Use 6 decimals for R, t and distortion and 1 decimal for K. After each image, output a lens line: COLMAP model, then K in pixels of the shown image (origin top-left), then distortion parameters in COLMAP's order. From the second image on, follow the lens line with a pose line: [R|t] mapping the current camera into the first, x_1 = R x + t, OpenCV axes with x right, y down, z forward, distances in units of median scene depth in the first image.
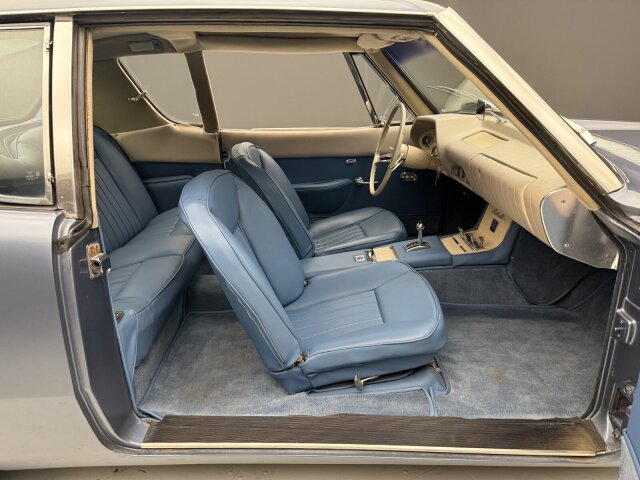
lens RADIAL K [[448.5, 0, 325.3], [0, 448.5, 239.4], [0, 0, 1]] dist [0.084320, -0.123218]
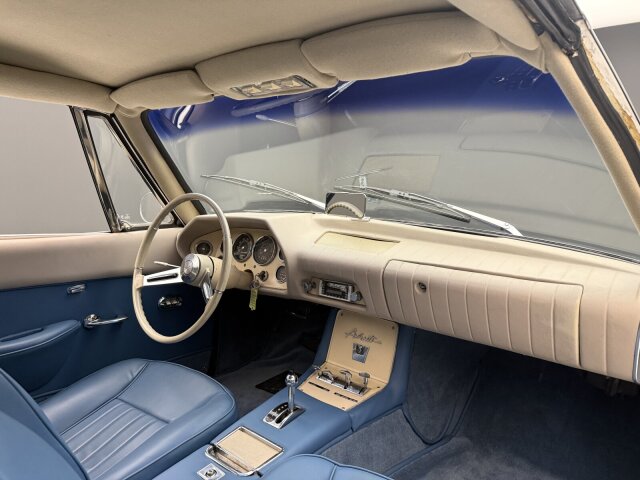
lens RADIAL K [[448.5, 0, 325.3], [0, 448.5, 239.4], [0, 0, 1]] dist [0.084320, -0.123218]
pose [[0.661616, -0.027931, 0.749323, -0.188924], [0.202642, 0.968783, -0.142812, -0.100160], [-0.721942, 0.246331, 0.646622, 0.430248]]
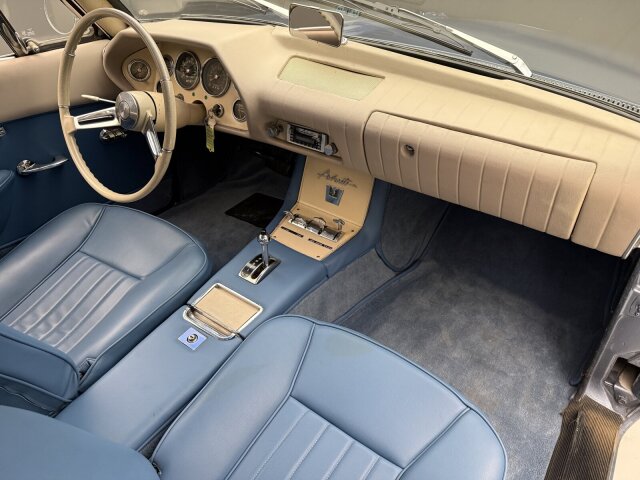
lens RADIAL K [[448.5, 0, 325.3], [0, 448.5, 239.4], [0, 0, 1]] dist [0.084320, -0.123218]
pose [[0.597911, -0.414219, 0.686240, -0.126173], [0.226265, 0.908529, 0.351253, -0.183851], [-0.768965, -0.054746, 0.636943, 0.469859]]
